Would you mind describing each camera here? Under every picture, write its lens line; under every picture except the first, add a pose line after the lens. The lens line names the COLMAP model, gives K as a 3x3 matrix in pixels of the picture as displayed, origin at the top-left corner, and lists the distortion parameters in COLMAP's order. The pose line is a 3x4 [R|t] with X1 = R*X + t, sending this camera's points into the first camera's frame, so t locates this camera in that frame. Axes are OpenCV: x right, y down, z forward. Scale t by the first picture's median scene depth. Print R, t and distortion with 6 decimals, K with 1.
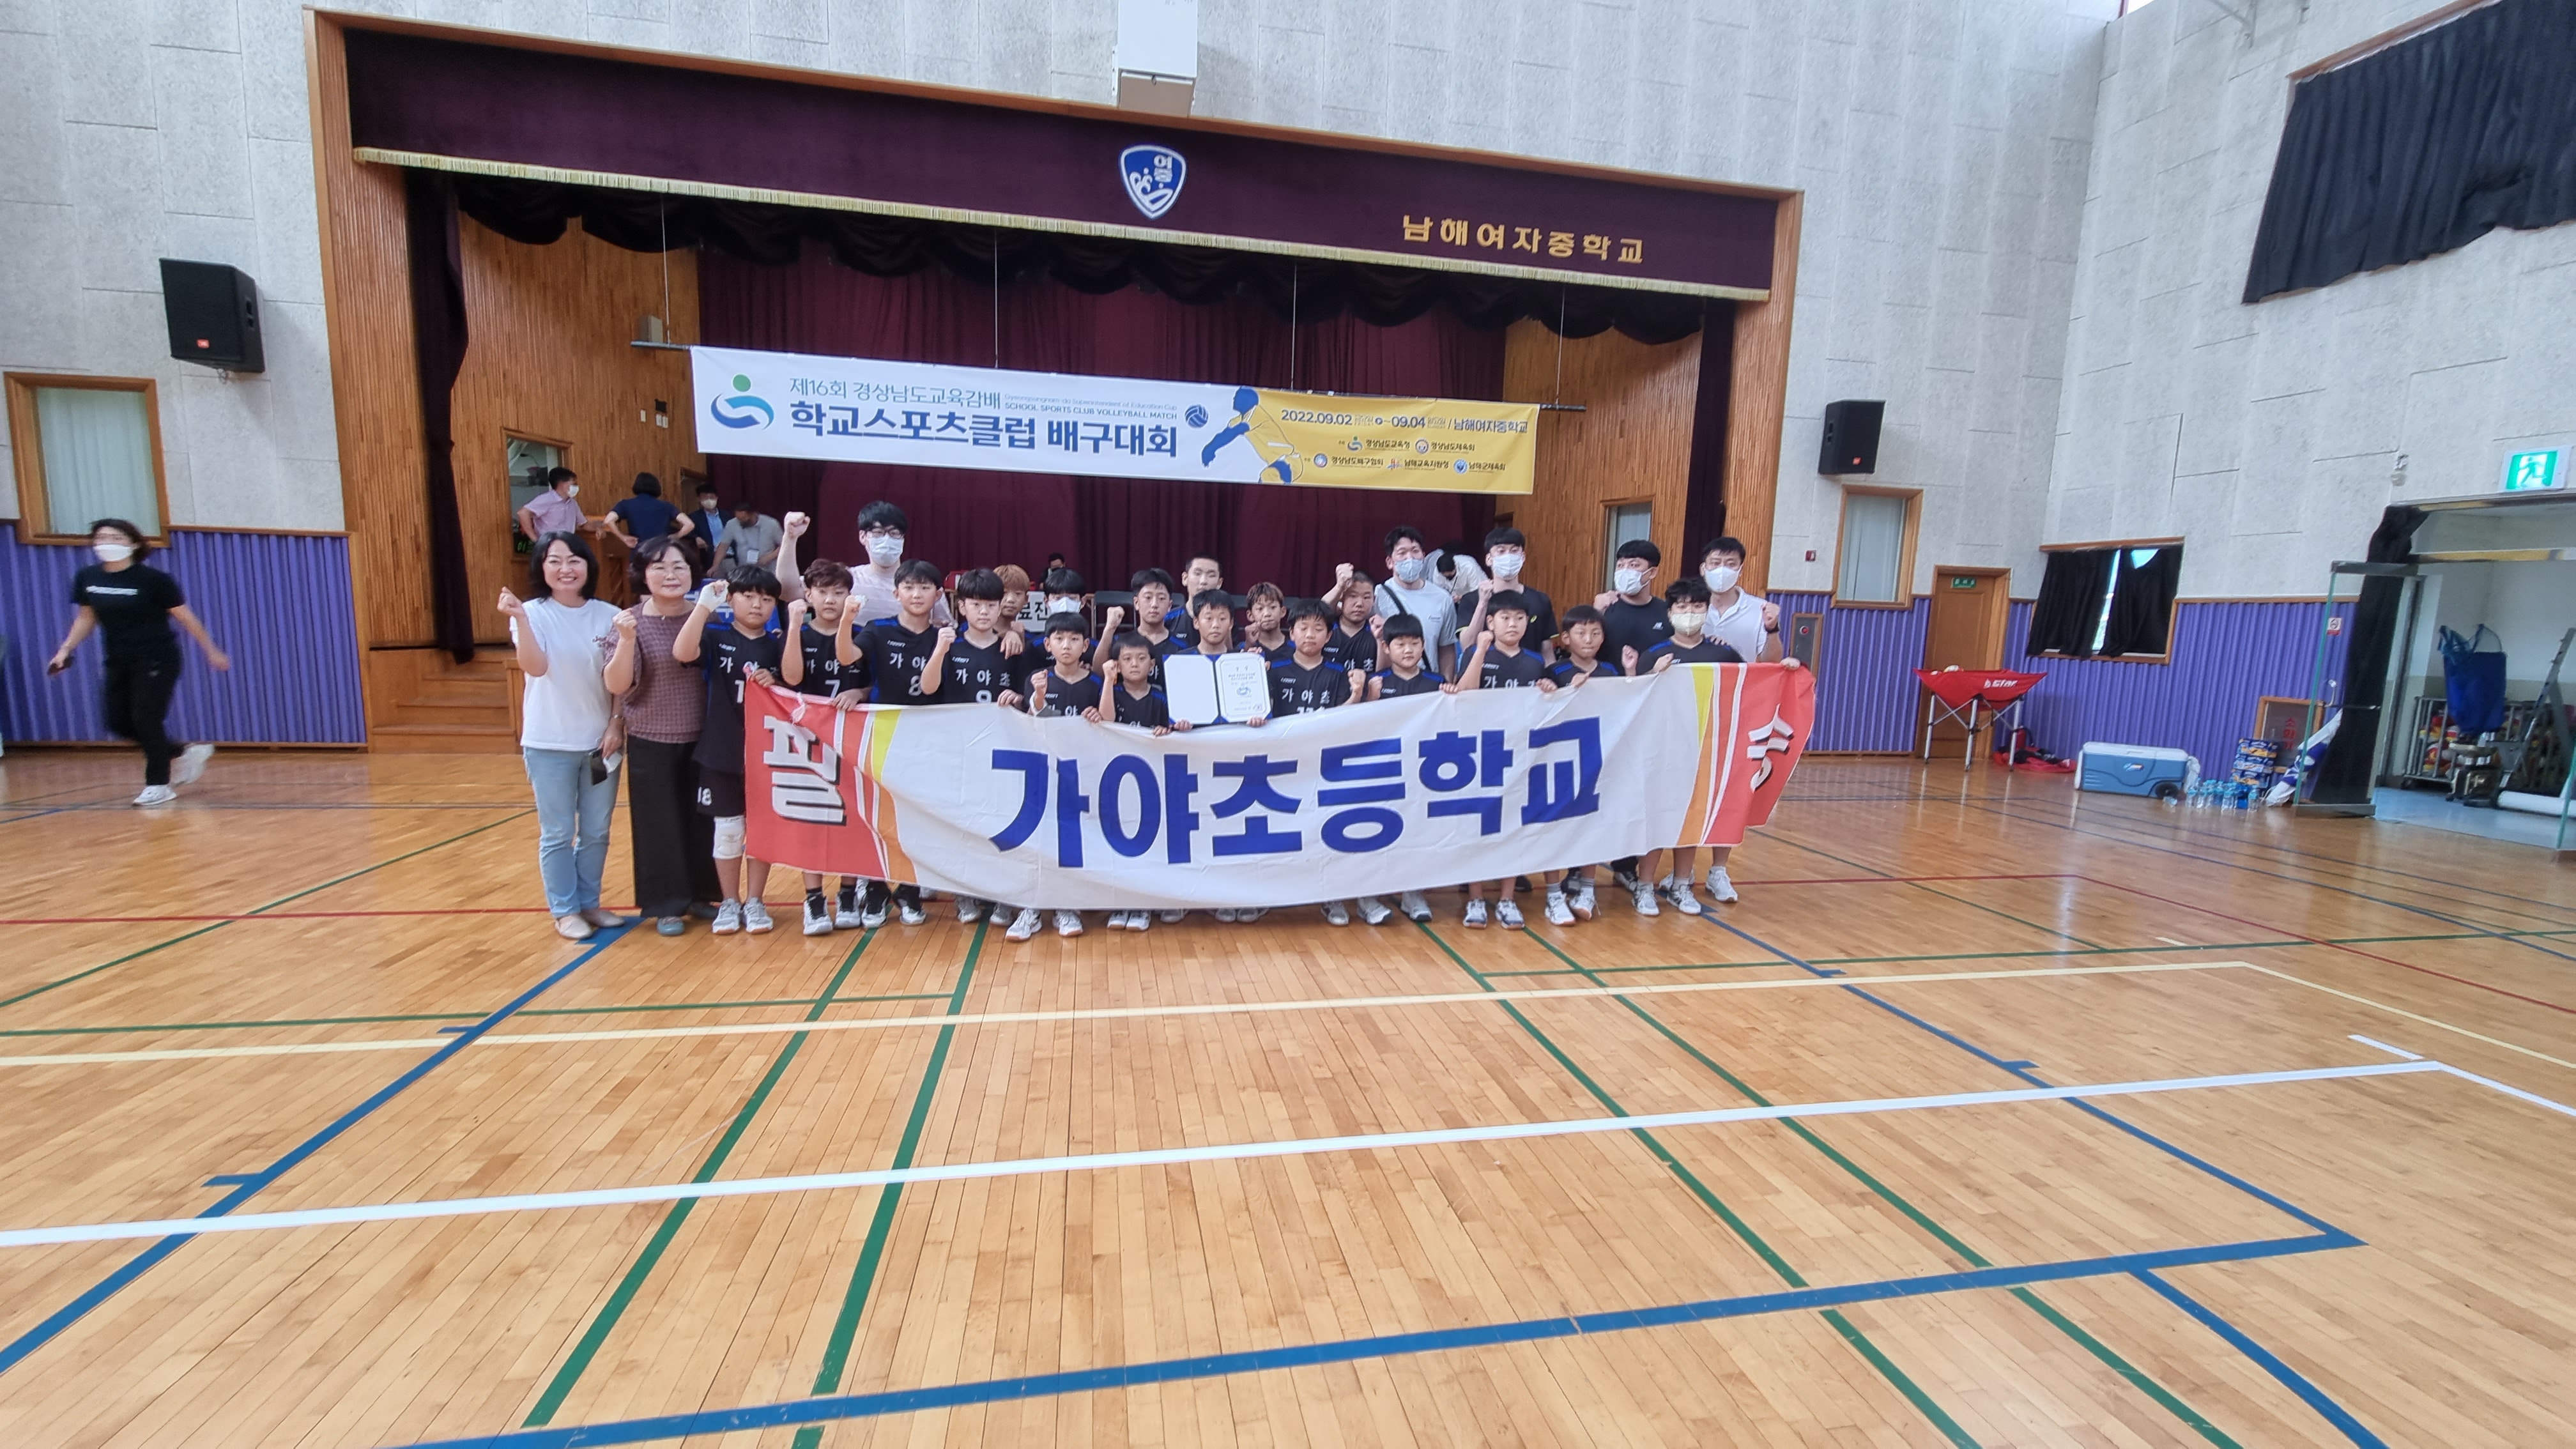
lens RADIAL K [[1068.7, 0, 1300.2], [0, 1068.7, 757.5], [0, 0, 1]] dist [0.002789, -0.001638]
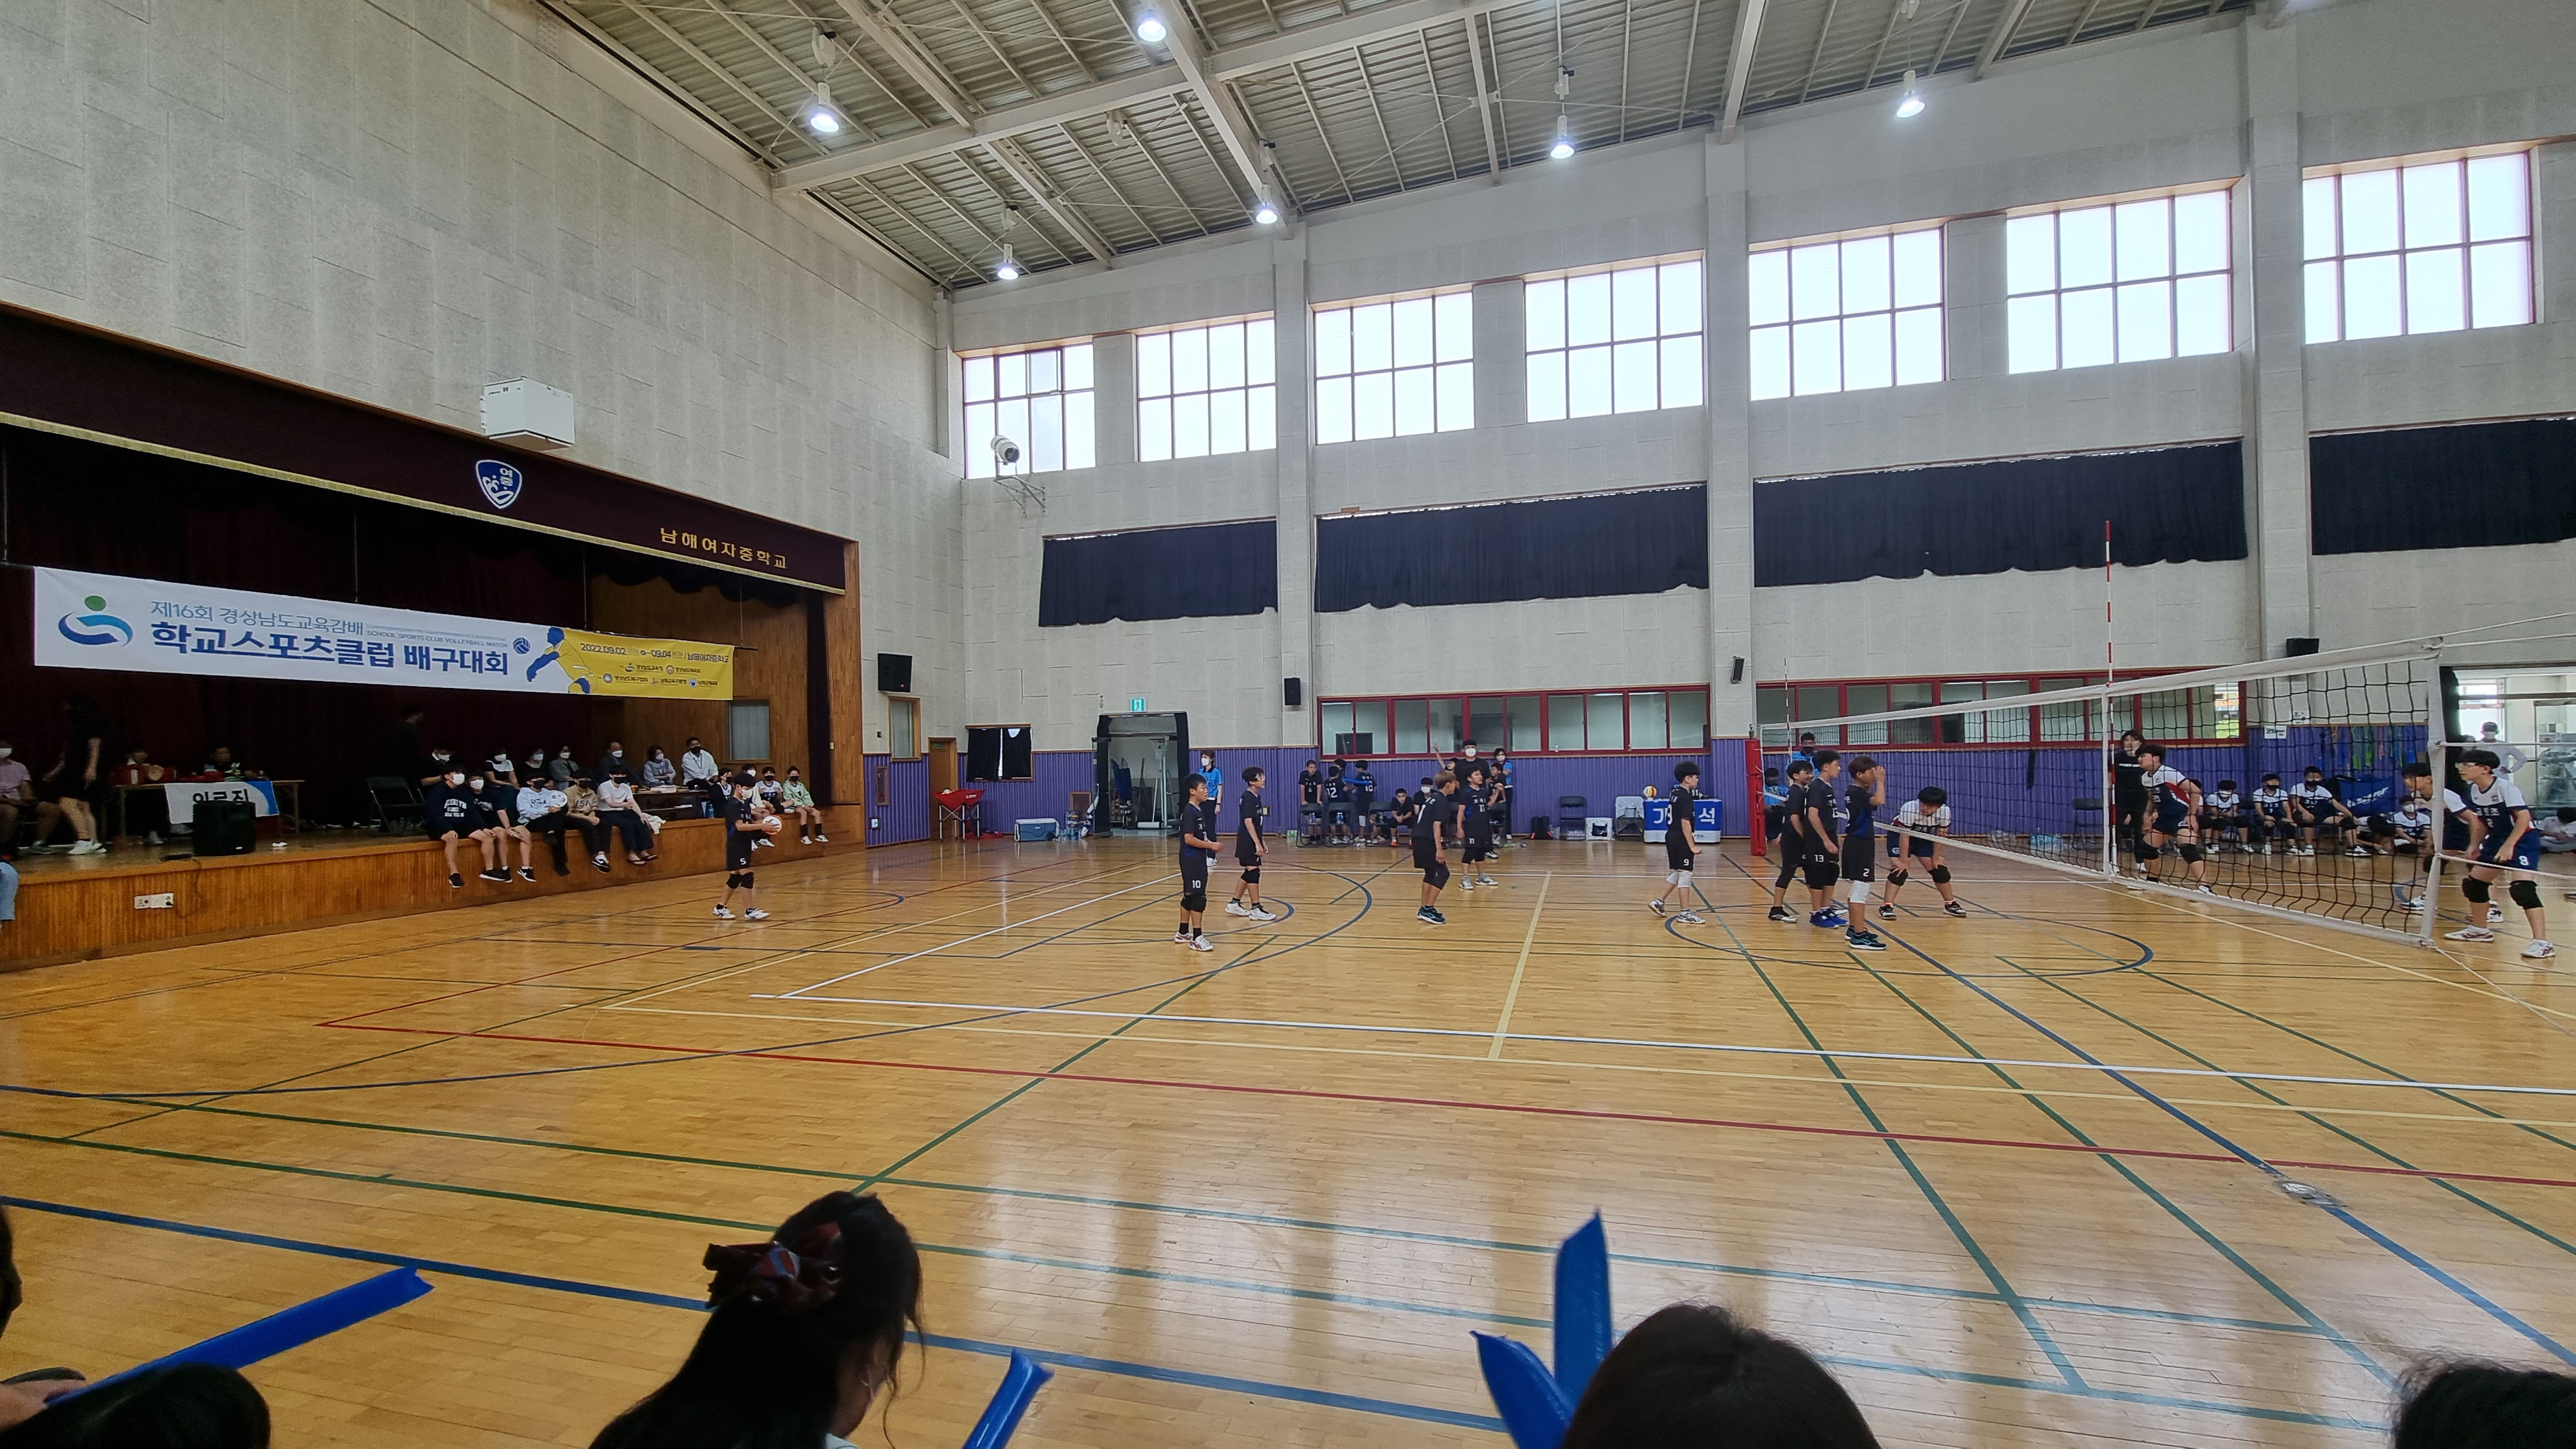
lens RADIAL K [[1068.7, 0, 1284.0], [0, 1068.7, 739.7], [0, 0, 1]] dist [0.002789, -0.001638]
pose [[0.464781, -0.028446, 0.884969, -0.861111], [0.150206, 0.987530, -0.047145, 0.008862], [-0.872592, 0.154839, 0.463258, -0.463643]]
